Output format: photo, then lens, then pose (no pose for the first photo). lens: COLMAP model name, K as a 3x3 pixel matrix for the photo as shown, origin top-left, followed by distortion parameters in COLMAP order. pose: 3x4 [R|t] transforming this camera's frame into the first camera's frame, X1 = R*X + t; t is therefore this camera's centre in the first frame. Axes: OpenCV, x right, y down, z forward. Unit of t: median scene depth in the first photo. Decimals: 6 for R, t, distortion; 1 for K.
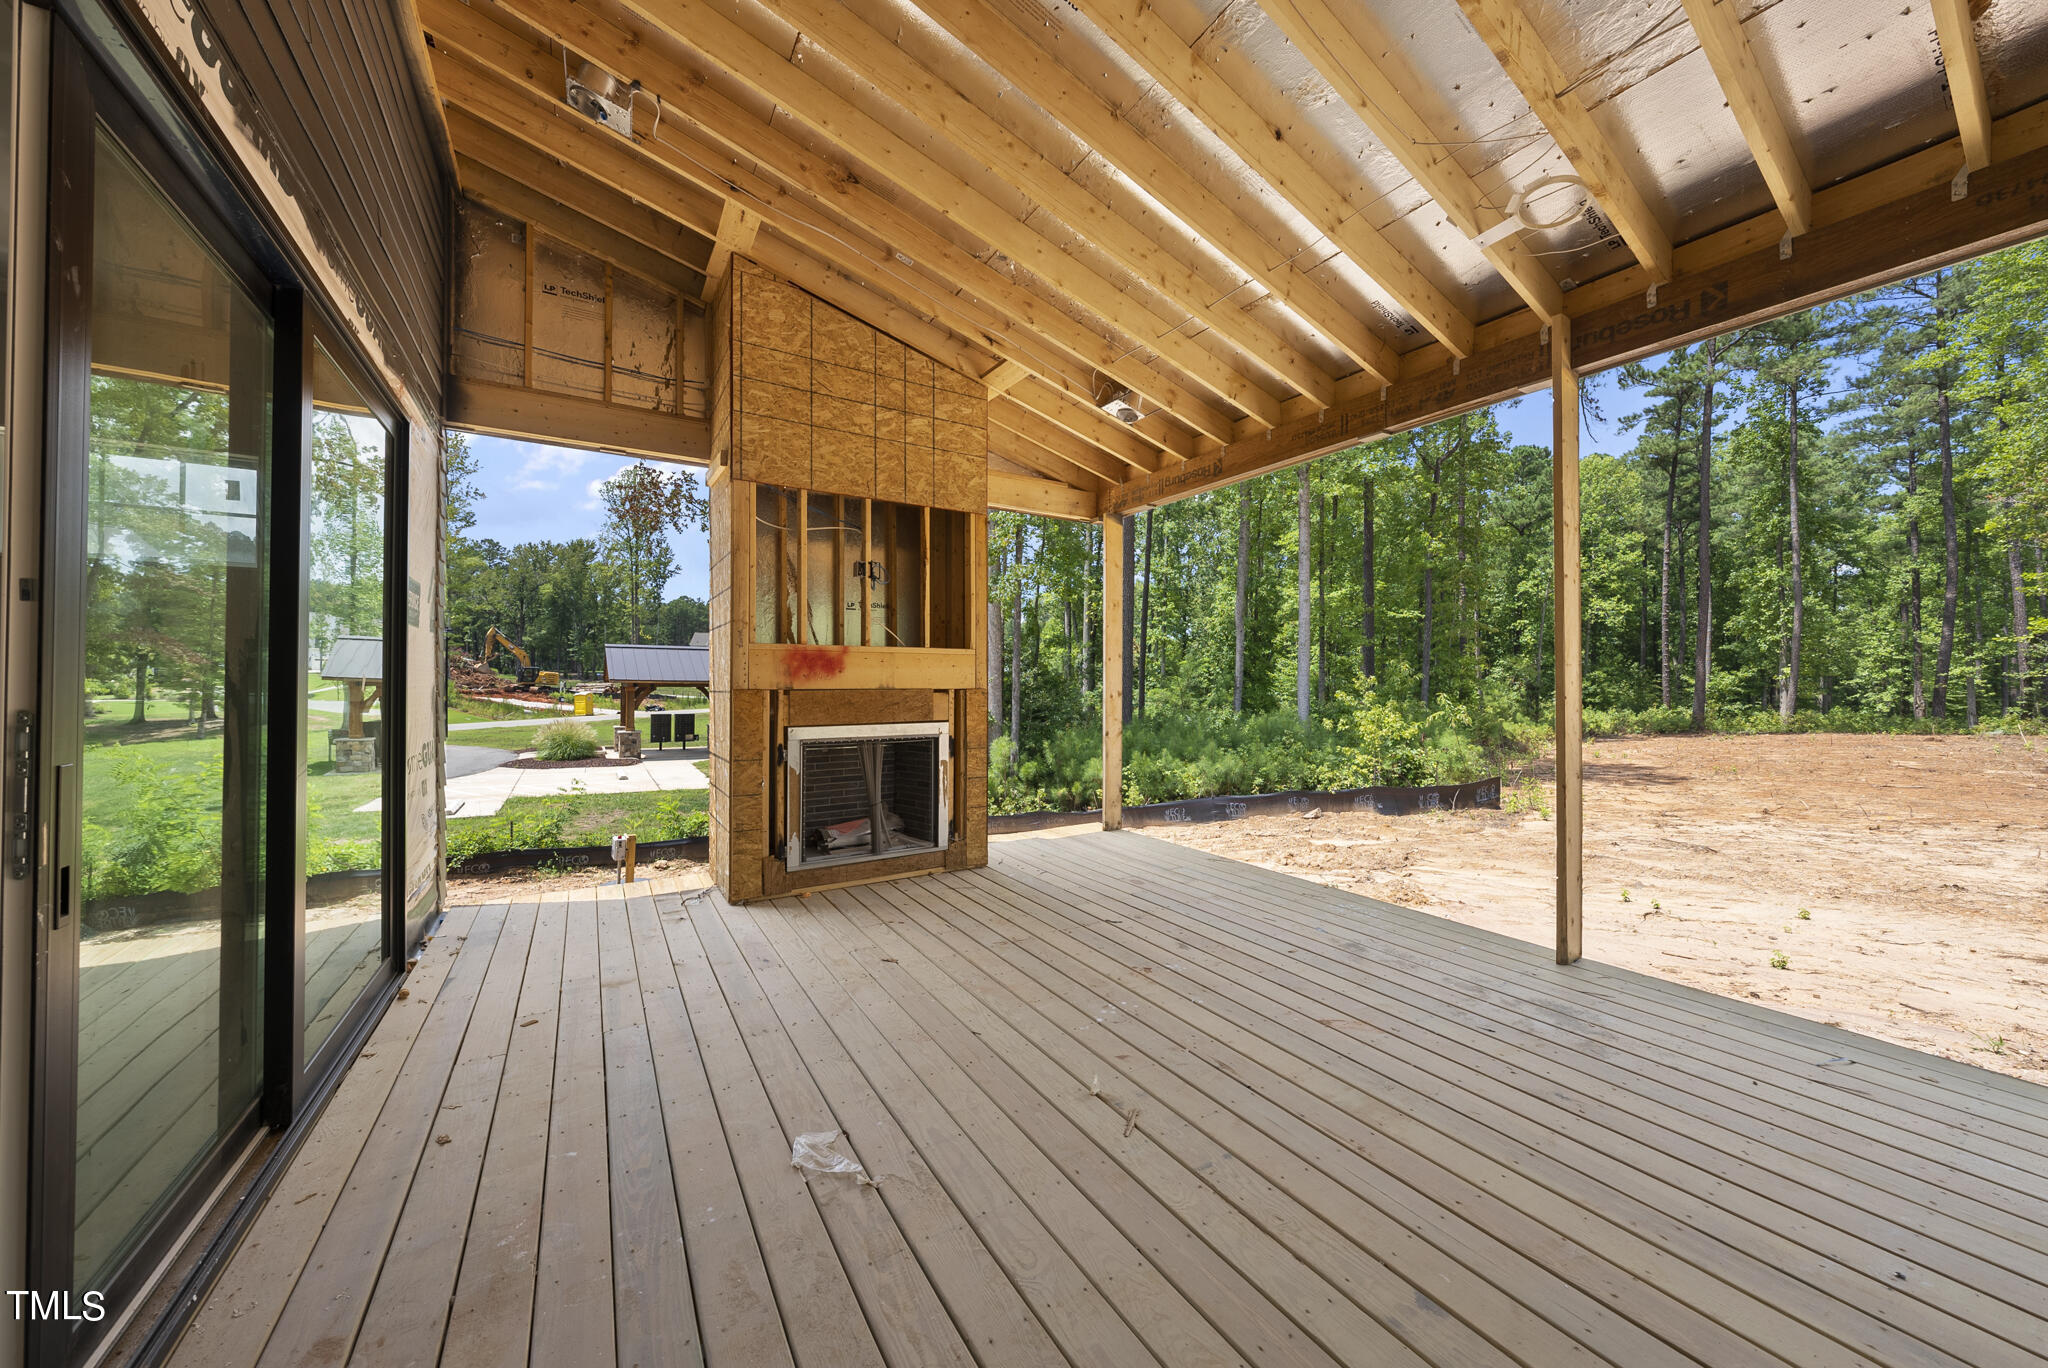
lens RADIAL K [[710.9, 0, 1034.1], [0, 710.9, 685.8], [0, 0, 1]] dist [-0.001762, -0.000128]
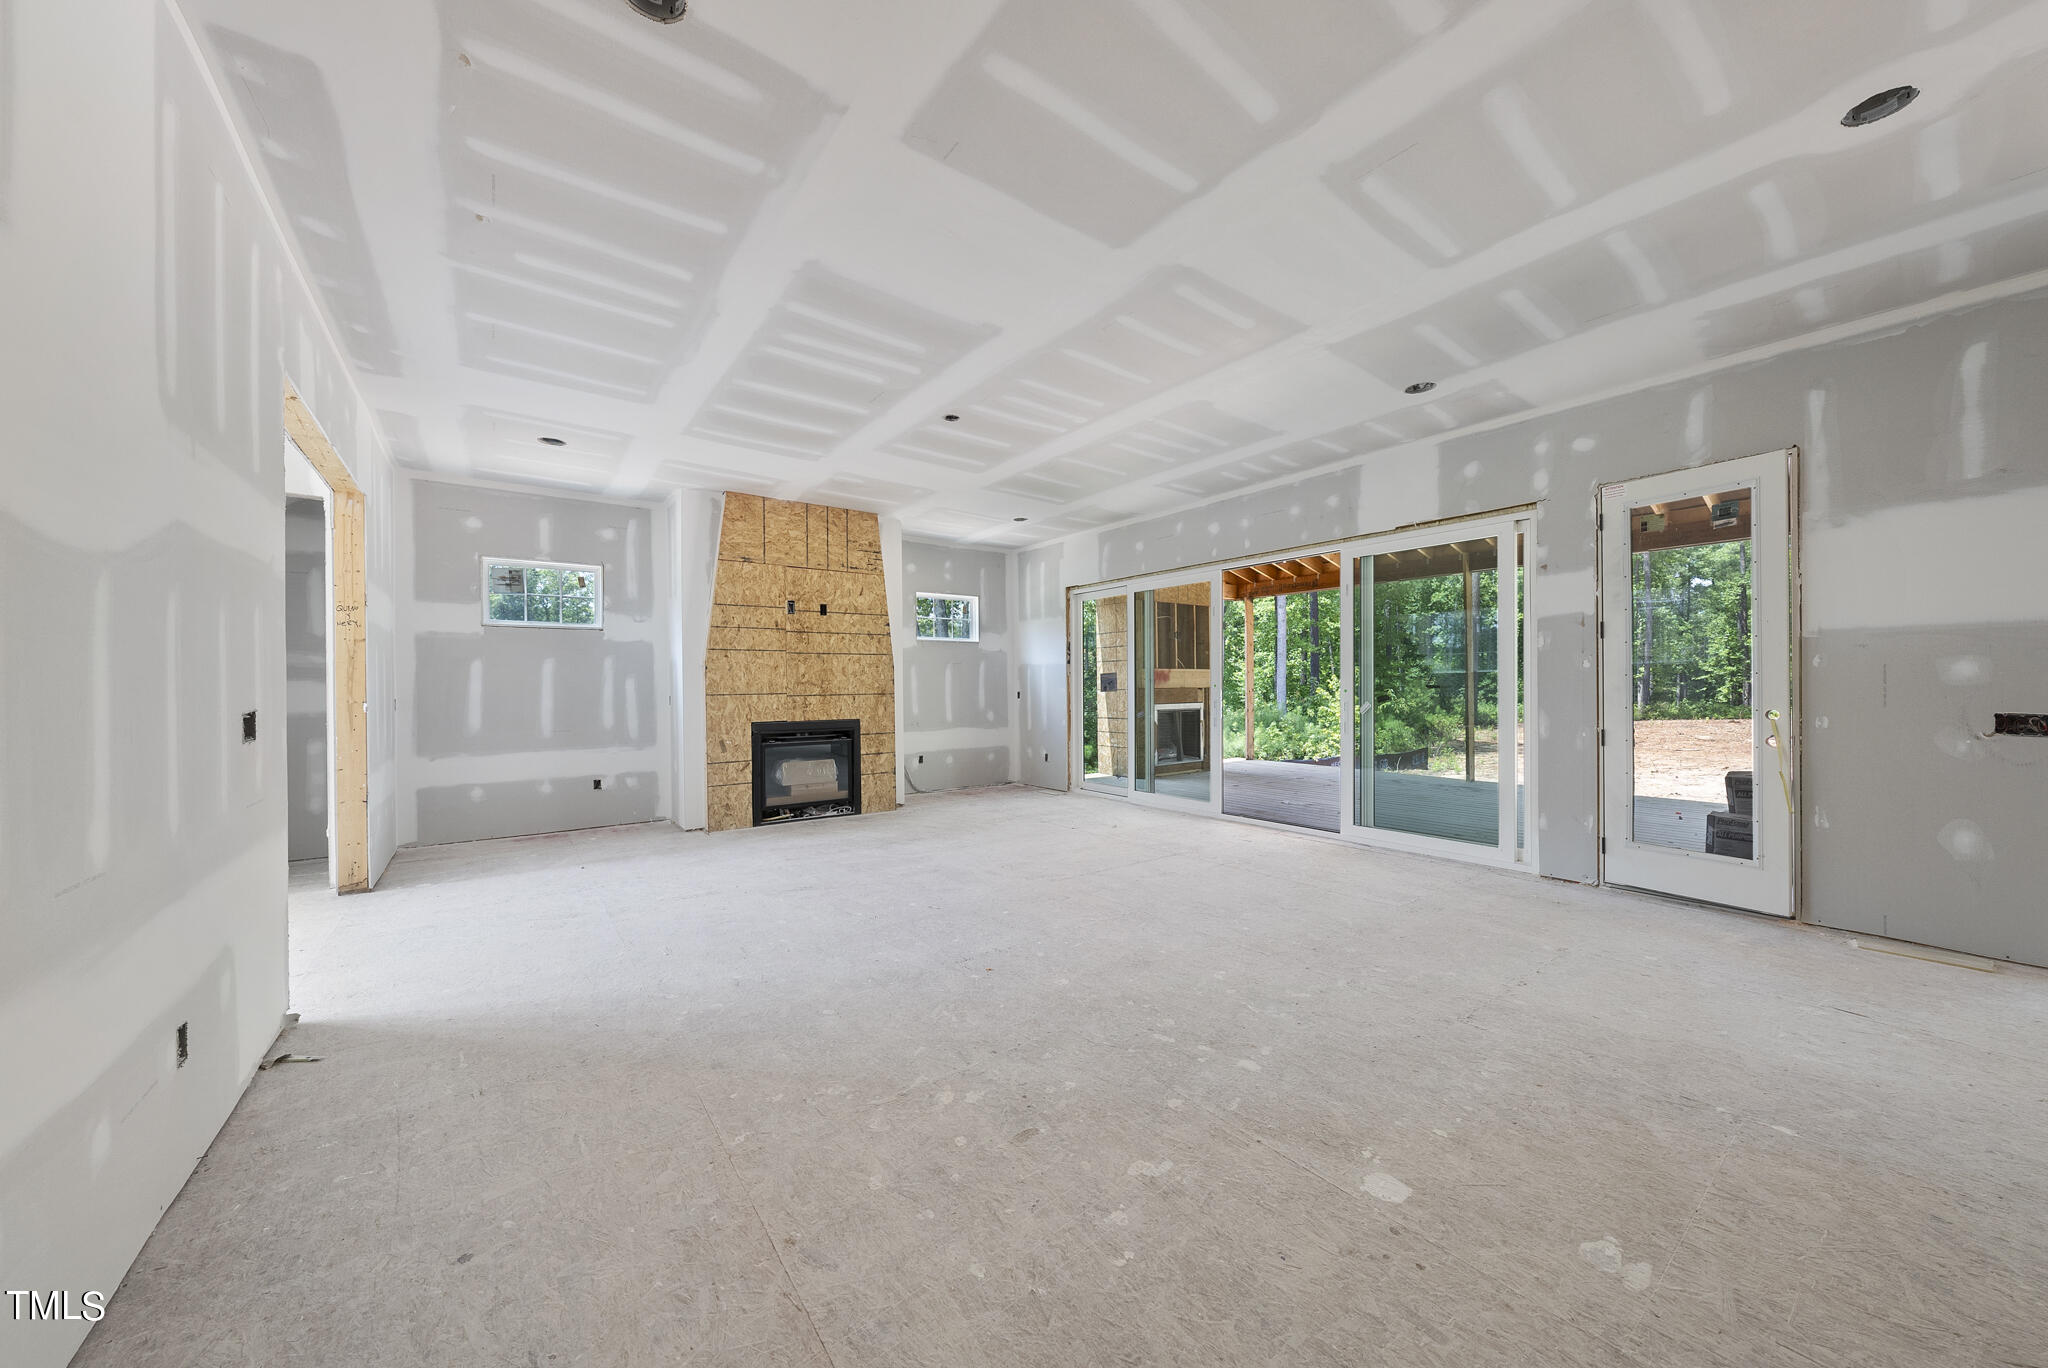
lens RADIAL K [[710.9, 0, 1020.6], [0, 710.9, 688.2], [0, 0, 1]] dist [-0.001762, -0.000128]
pose [[0.997068, -0.010982, 0.075728, -0.269952], [0.011046, 0.999939, -0.000427, 0.000330], [-0.075719, 0.001262, 0.997128, -0.364453]]
